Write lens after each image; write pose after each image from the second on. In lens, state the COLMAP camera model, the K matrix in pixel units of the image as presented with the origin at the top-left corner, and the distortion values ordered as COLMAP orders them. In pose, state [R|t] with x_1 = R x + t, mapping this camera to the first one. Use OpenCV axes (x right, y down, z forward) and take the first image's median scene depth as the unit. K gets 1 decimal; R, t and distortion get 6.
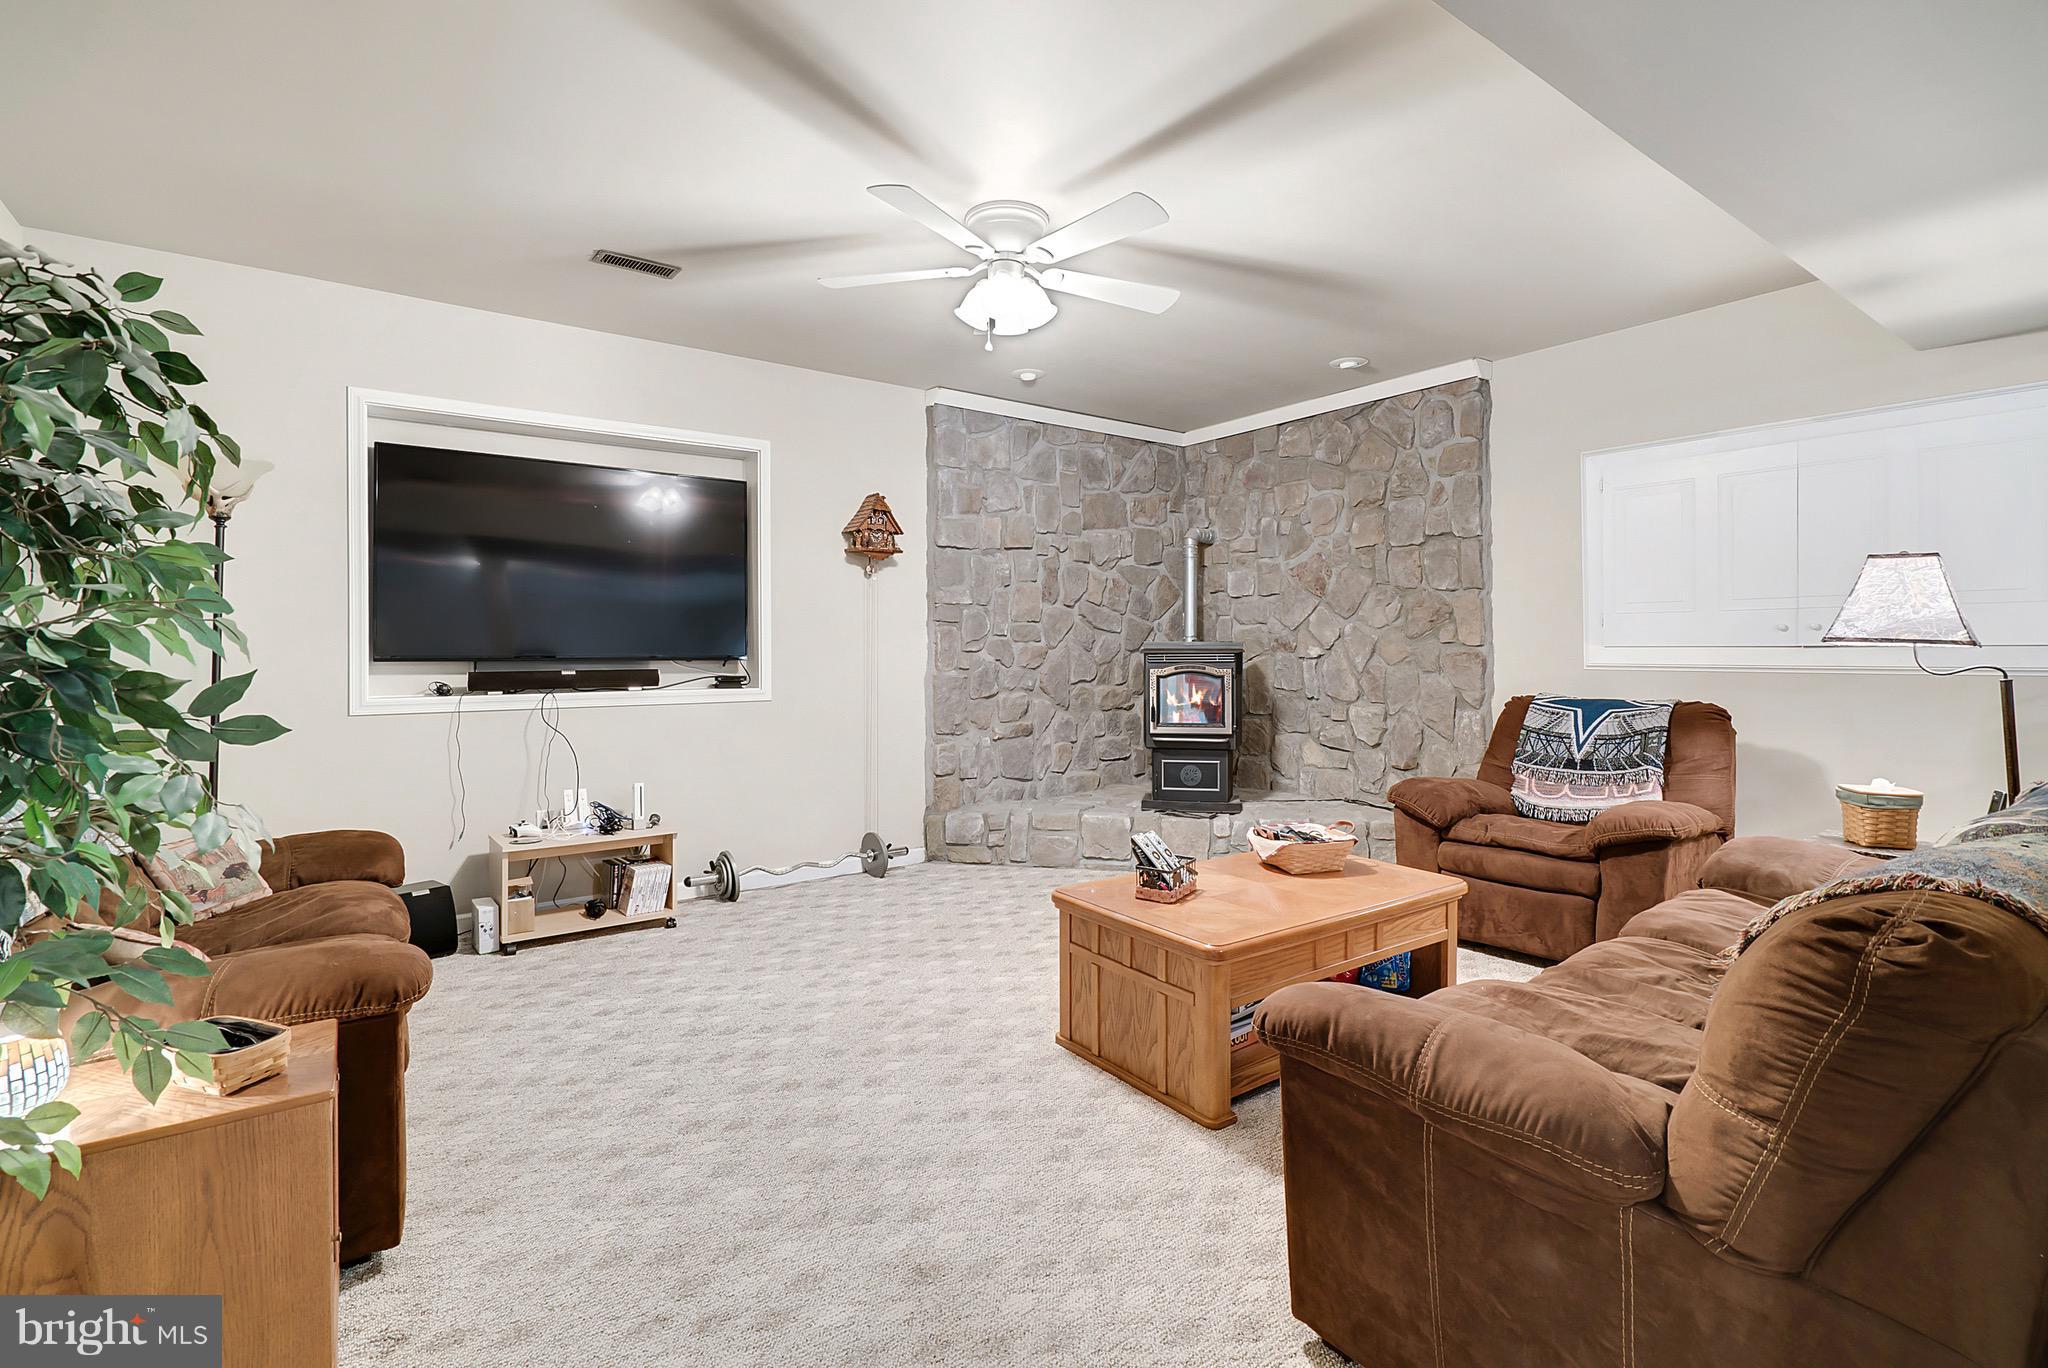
lens RADIAL K [[958.2, 0, 1018.8], [0, 958.2, 663.6], [0, 0, 1]] dist [0.002601, 0.002205]
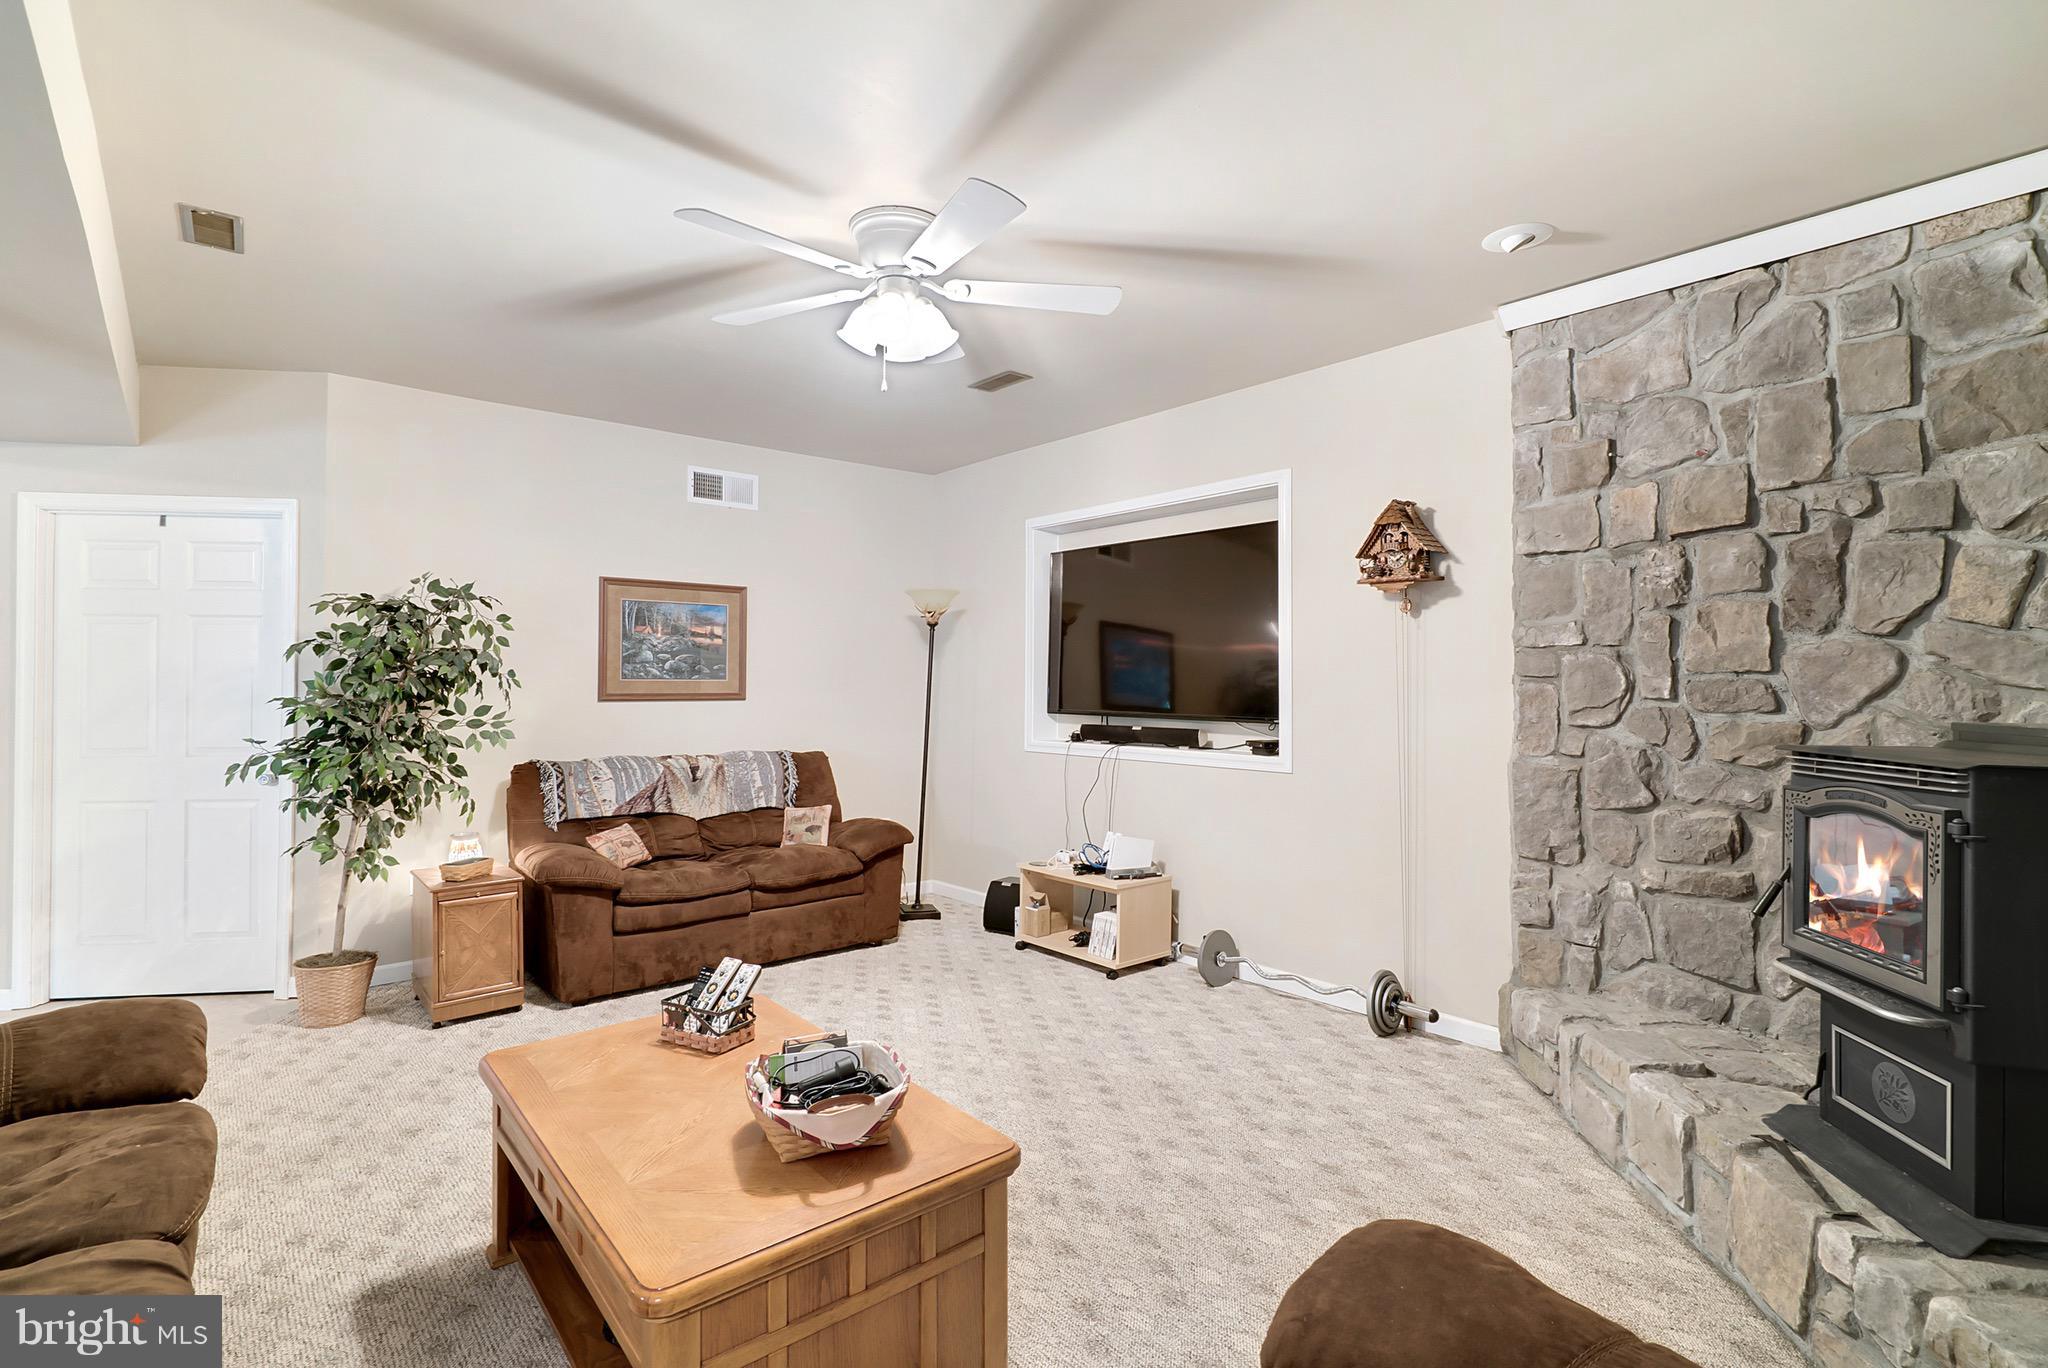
lens RADIAL K [[958.2, 0, 1011.8], [0, 958.2, 679.9], [0, 0, 1]] dist [0.002601, 0.002205]
pose [[0.077412, -0.001793, -0.996998, 0.588771], [-0.018179, 0.999830, -0.003209, -0.038424], [0.996833, 0.018373, 0.077366, 0.713567]]
